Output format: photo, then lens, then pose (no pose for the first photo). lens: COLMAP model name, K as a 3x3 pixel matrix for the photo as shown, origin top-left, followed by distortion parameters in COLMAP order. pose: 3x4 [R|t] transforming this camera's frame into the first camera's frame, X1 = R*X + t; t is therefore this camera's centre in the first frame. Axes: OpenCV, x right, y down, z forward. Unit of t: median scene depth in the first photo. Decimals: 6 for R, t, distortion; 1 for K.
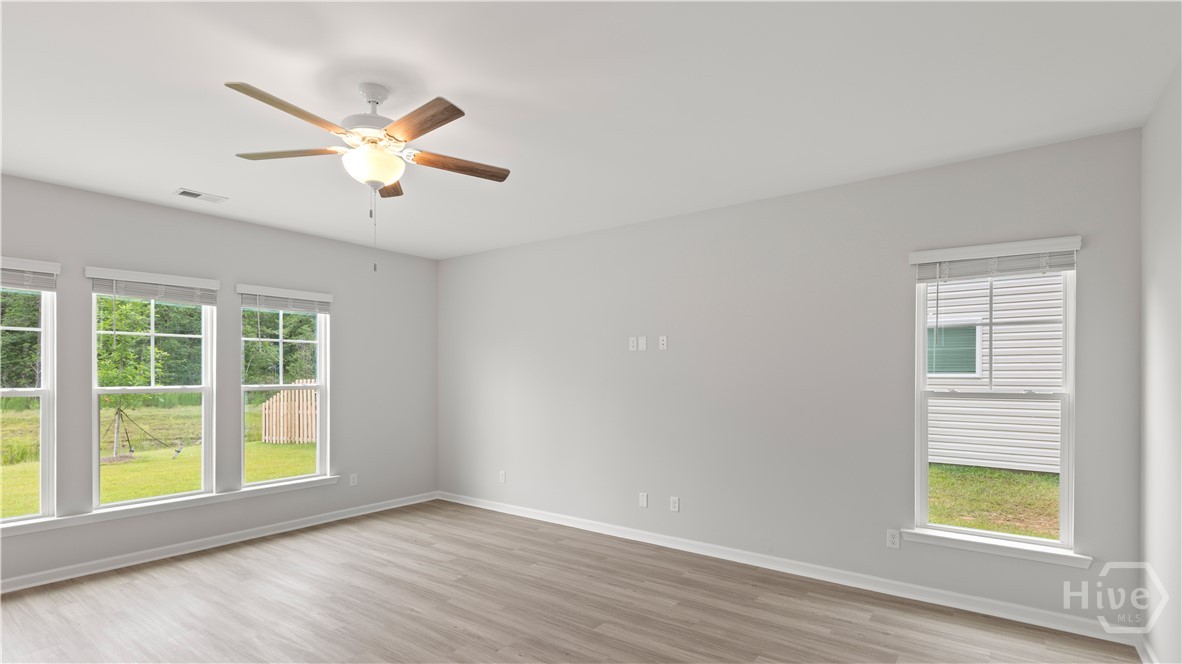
lens RADIAL K [[564.3, 0, 593.6], [0, 564.3, 374.8], [0, 0, 1]] dist [0.003023, 0.002798]
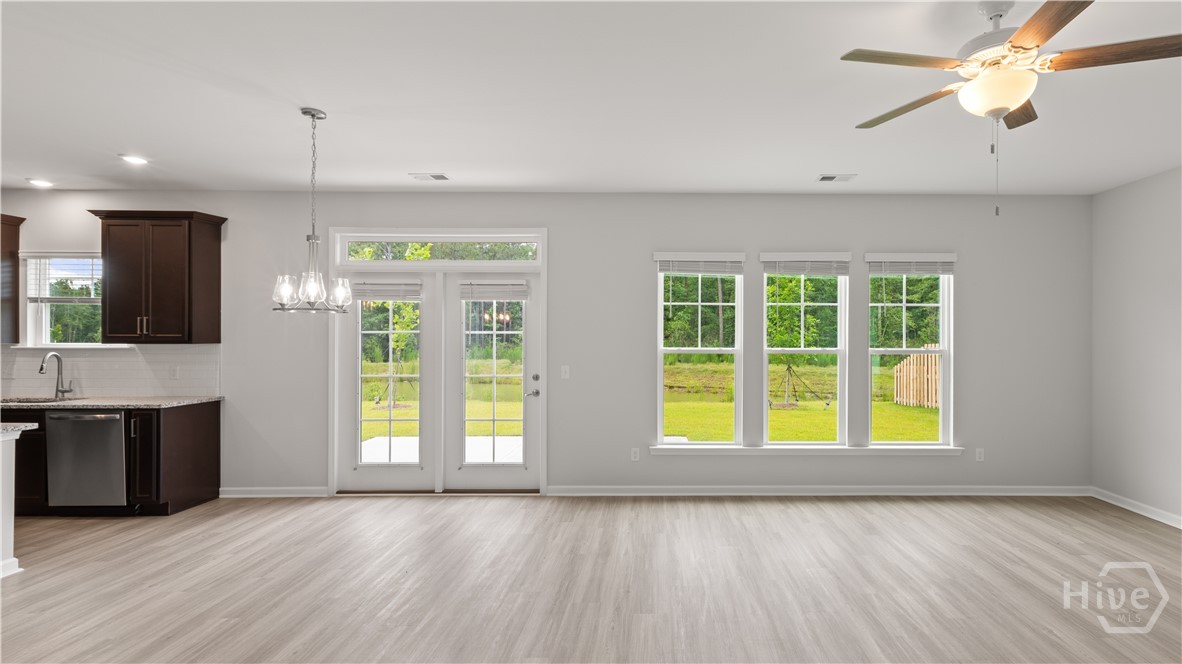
lens RADIAL K [[564.3, 0, 672.8], [0, 564.3, 333.4], [0, 0, 1]] dist [0.003023, 0.002798]
pose [[0.612187, -0.002893, -0.790708, -0.010782], [-0.006444, 0.999942, -0.008648, 0.002191], [0.790687, 0.010389, 0.612133, 0.066993]]
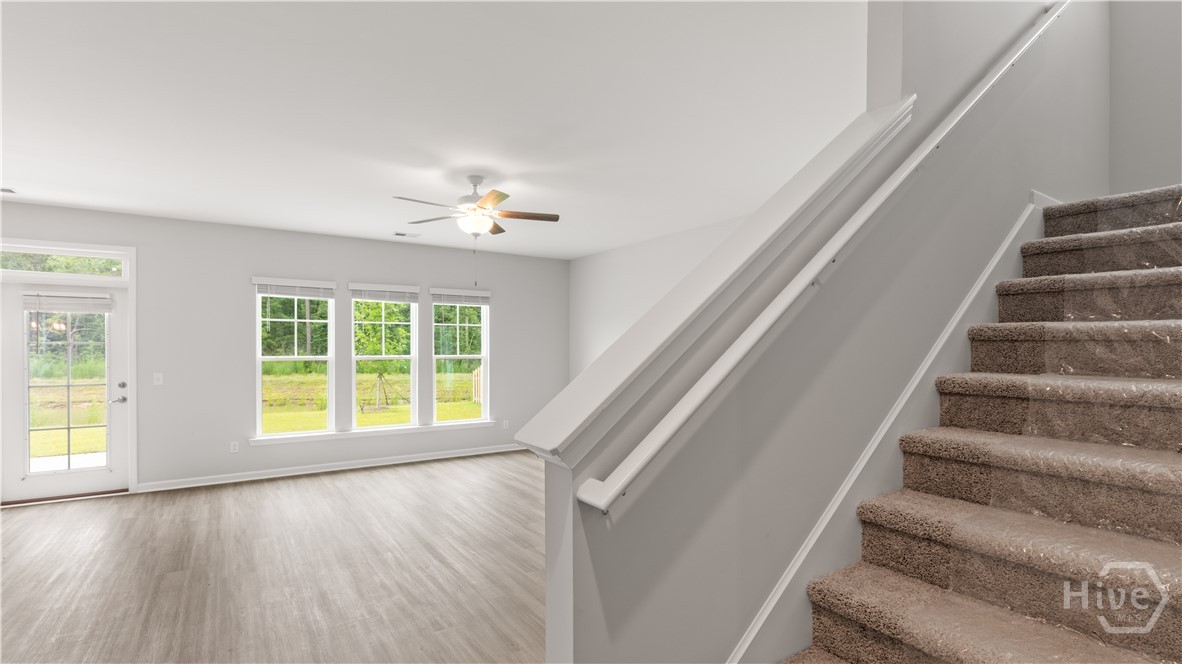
lens RADIAL K [[564.3, 0, 603.5], [0, 564.3, 355.4], [0, 0, 1]] dist [0.003023, 0.002798]
pose [[0.942093, 0.006413, -0.335290, 0.353361], [-0.003477, 0.999950, 0.009356, 0.003791], [0.335333, -0.007648, 0.942068, -0.300539]]
